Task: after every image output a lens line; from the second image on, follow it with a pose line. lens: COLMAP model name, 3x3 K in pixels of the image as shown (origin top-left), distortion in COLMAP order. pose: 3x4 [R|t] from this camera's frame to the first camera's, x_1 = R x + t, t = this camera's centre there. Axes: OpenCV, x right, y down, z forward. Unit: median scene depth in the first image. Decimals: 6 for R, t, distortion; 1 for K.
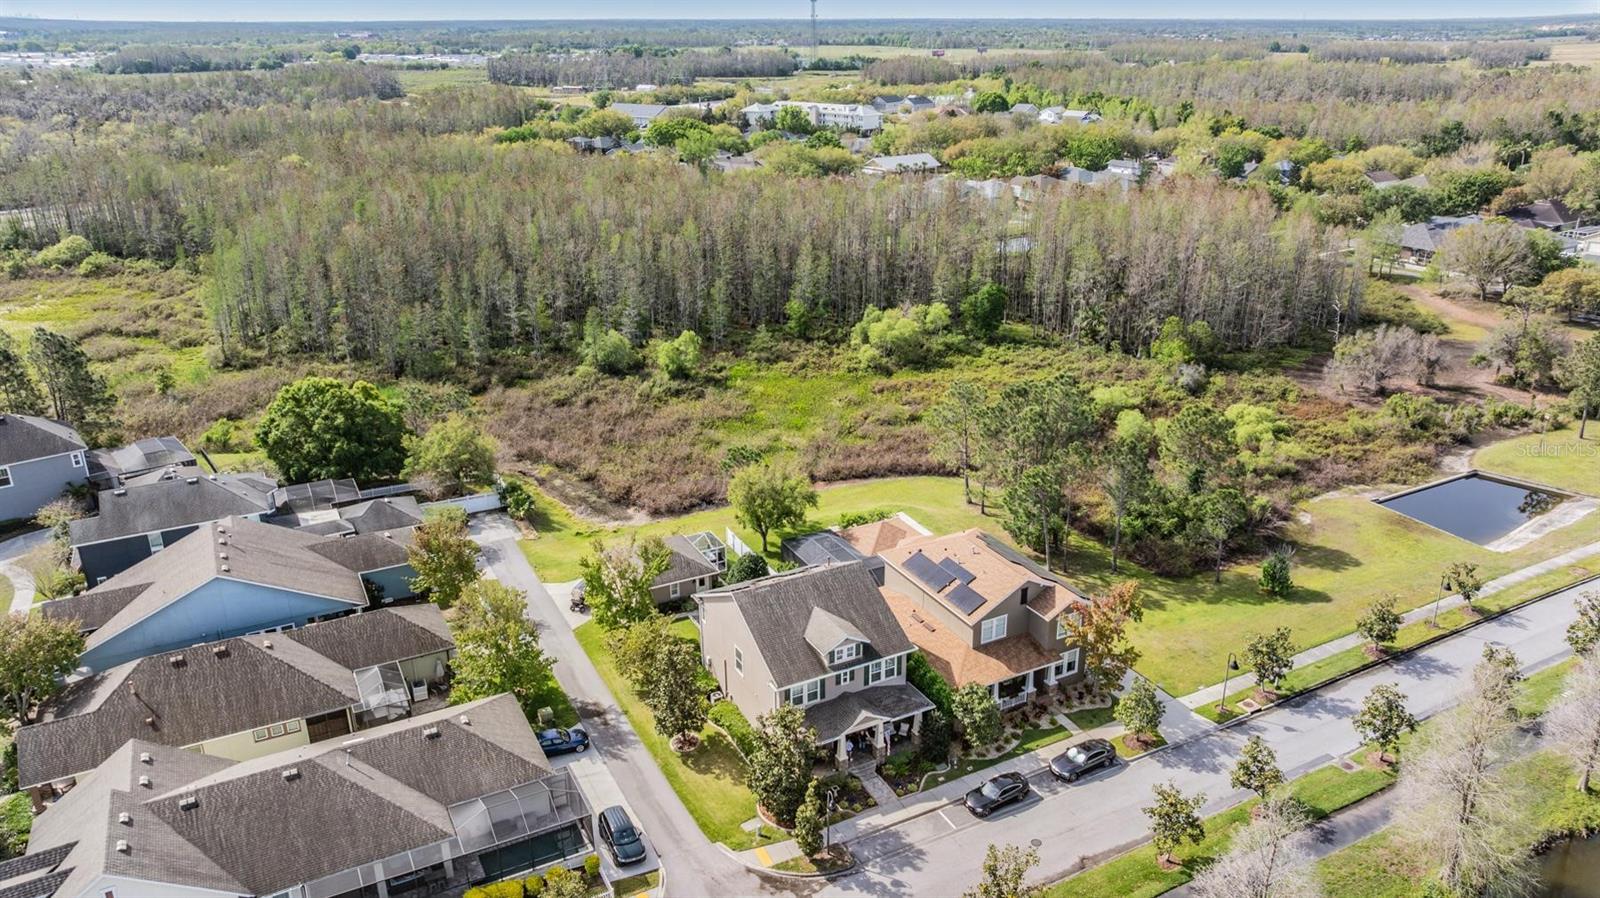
lens RADIAL K [[1127.5, 0, 815.3], [0, 1127.5, 443.7], [0, 0, 1]] dist [-0.024114, -0.003618]
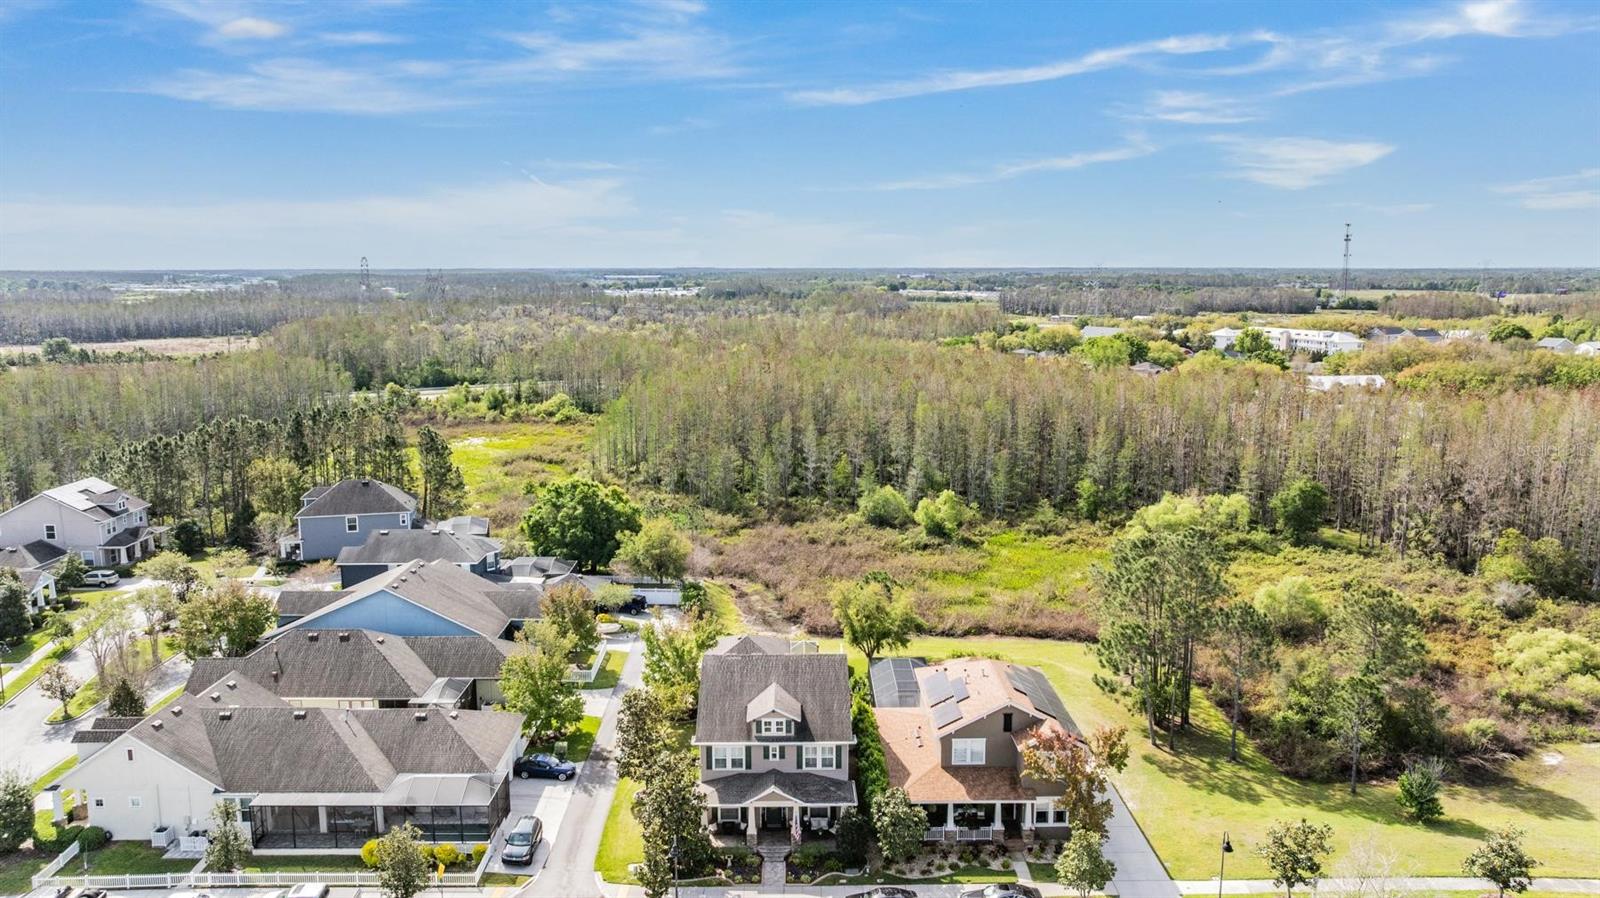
lens RADIAL K [[1130.1, 0, 805.1], [0, 1130.1, 449.5], [0, 0, 1]] dist [-0.042413, 0.035188]
pose [[0.886499, 0.072837, -0.456962, 0.451349], [-0.163177, 0.973302, -0.161422, 0.096021], [0.433005, 0.217667, 0.874716, 0.079168]]
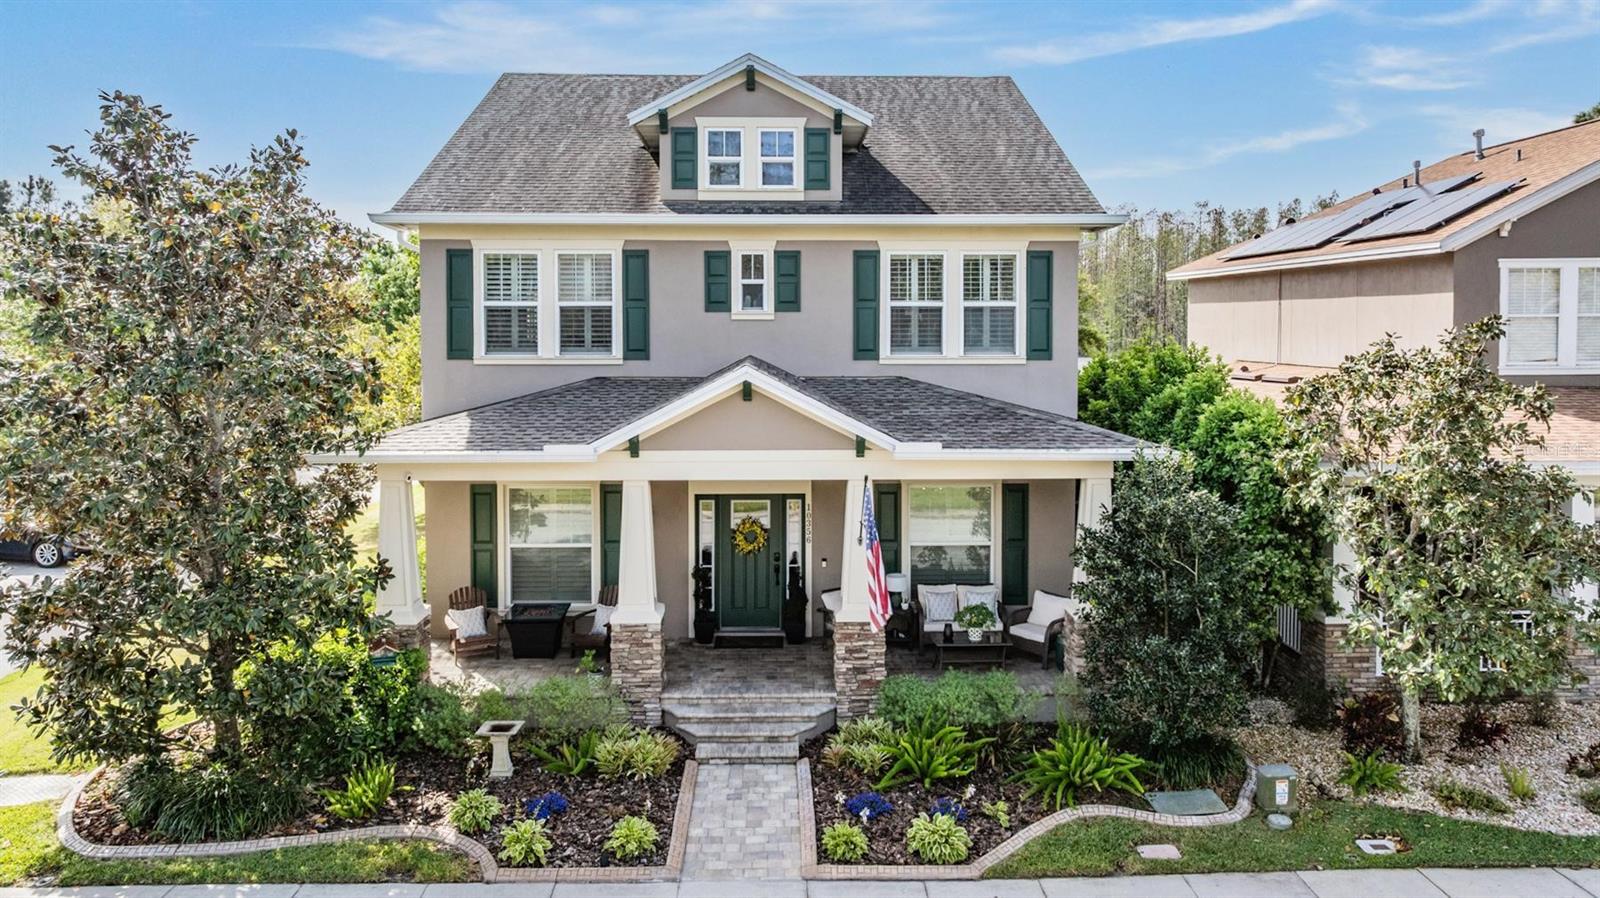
lens RADIAL K [[1145.7, 0, 801.8], [0, 1145.7, 373.5], [0, 0, 1]] dist [-0.025448, 0.000468]
pose [[0.890303, 0.016389, -0.455073, 0.128351], [-0.161796, 0.945529, -0.282484, 0.266673], [0.425655, 0.325126, 0.844459, 0.762929]]
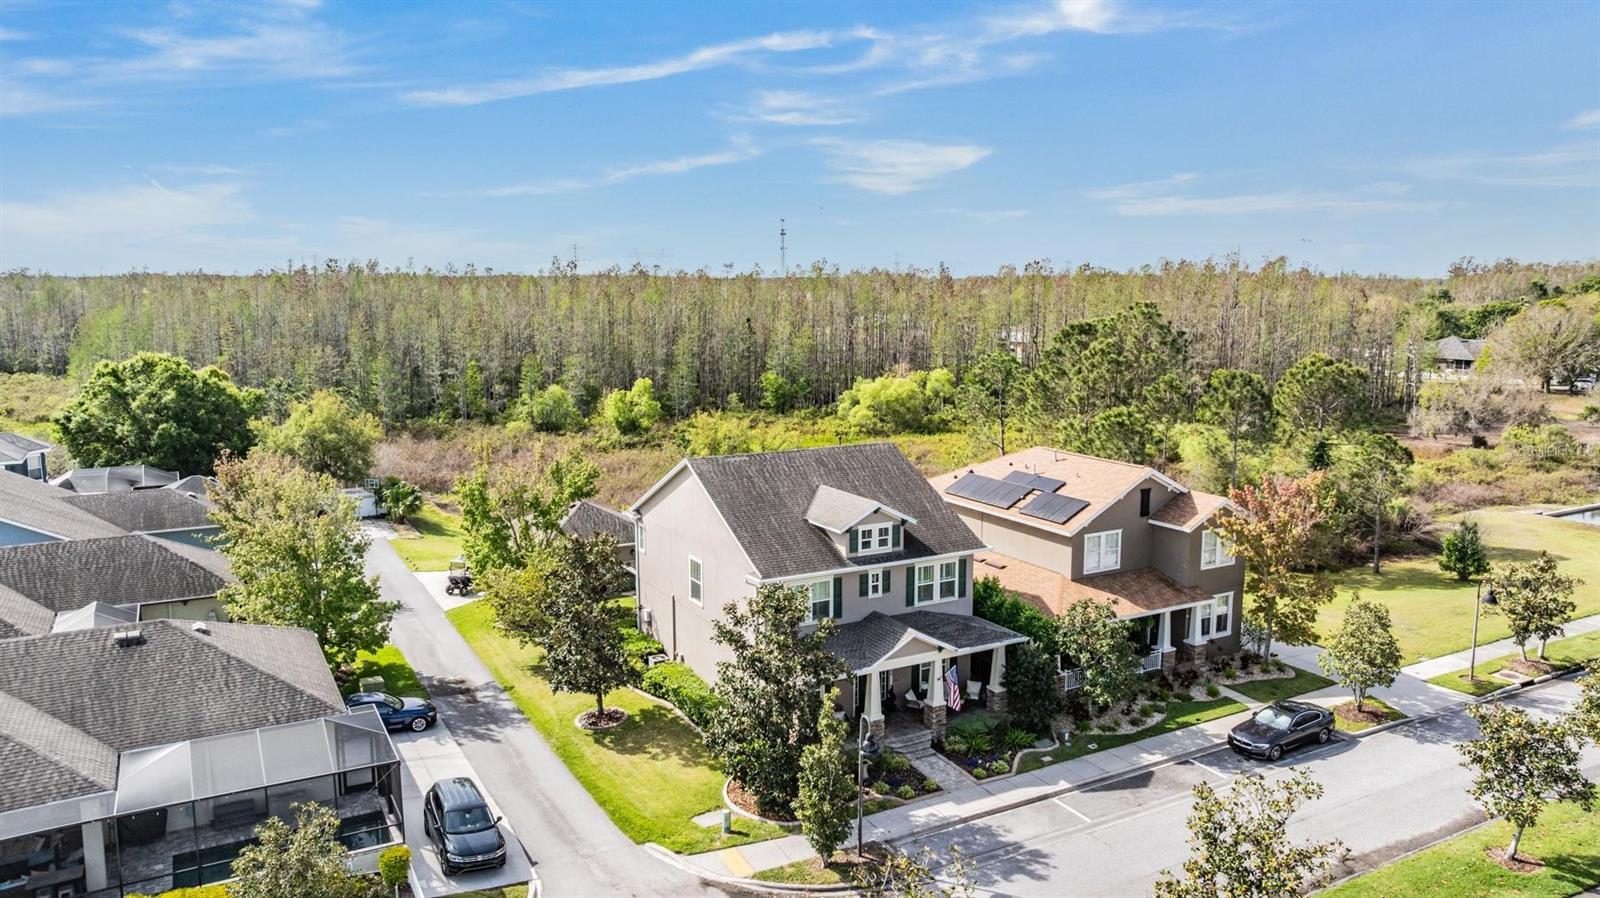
lens RADIAL K [[1130.1, 0, 805.1], [0, 1130.1, 449.5], [0, 0, 1]] dist [-0.042413, 0.035188]
pose [[0.999813, -0.001670, 0.019273, -0.019790], [0.005748, 0.976913, -0.213559, 0.246340], [-0.018471, 0.213629, 0.976740, 0.381488]]
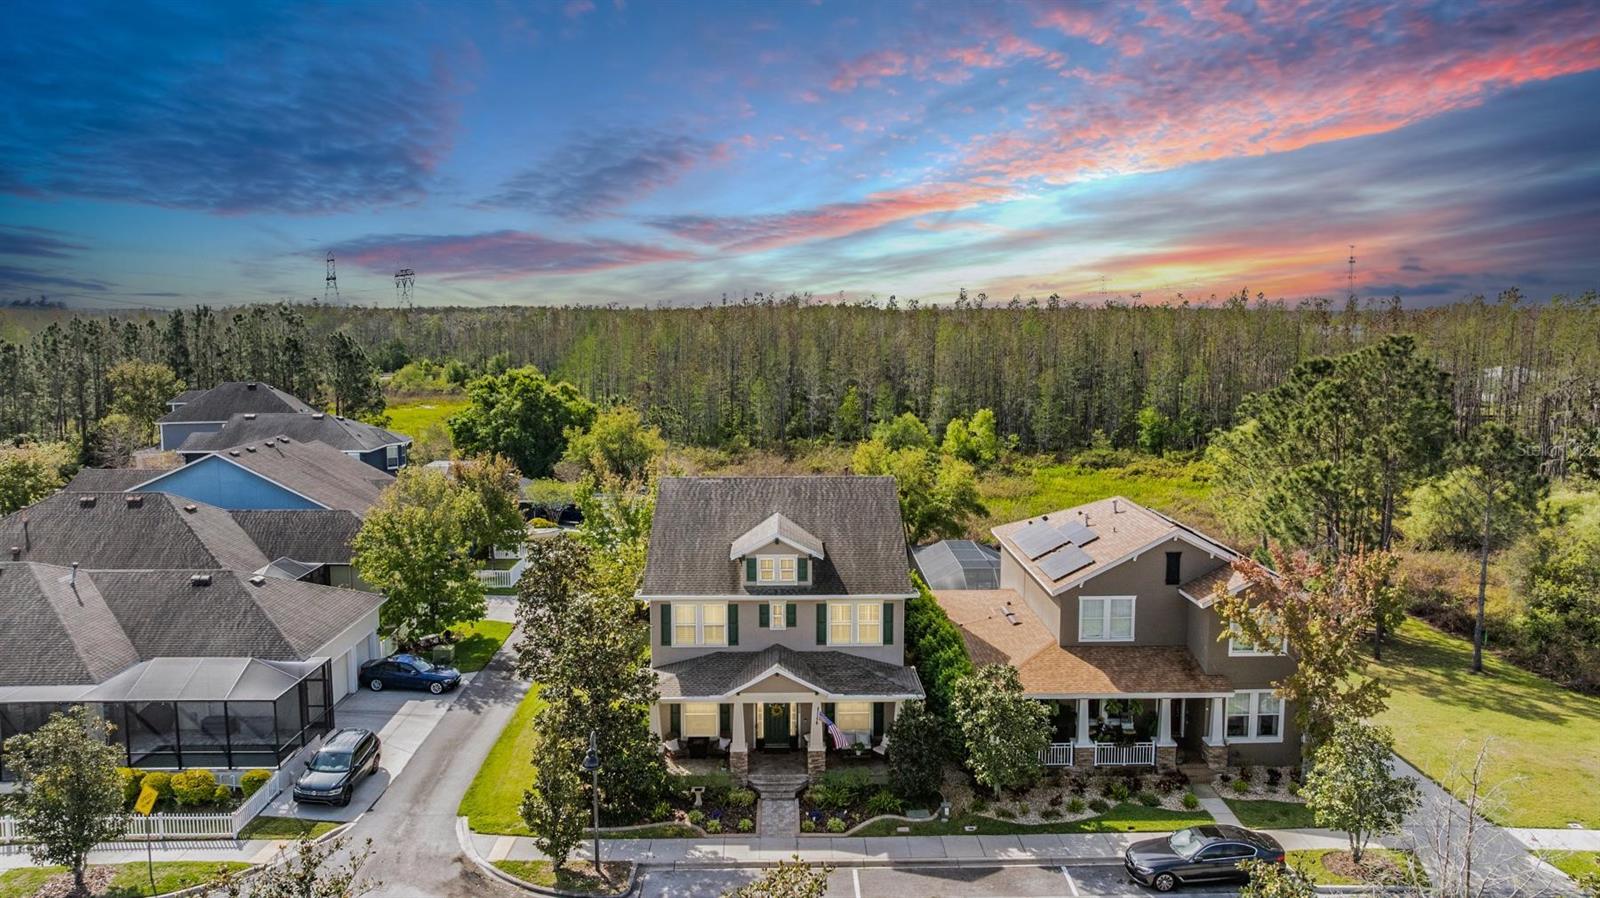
lens RADIAL K [[1130.1, 0, 805.1], [0, 1130.1, 449.5], [0, 0, 1]] dist [-0.042413, 0.035188]
pose [[0.890219, 0.054721, -0.452233, 0.275157], [-0.162262, 0.965734, -0.202556, 0.223426], [0.425653, 0.253700, 0.868594, 0.448970]]
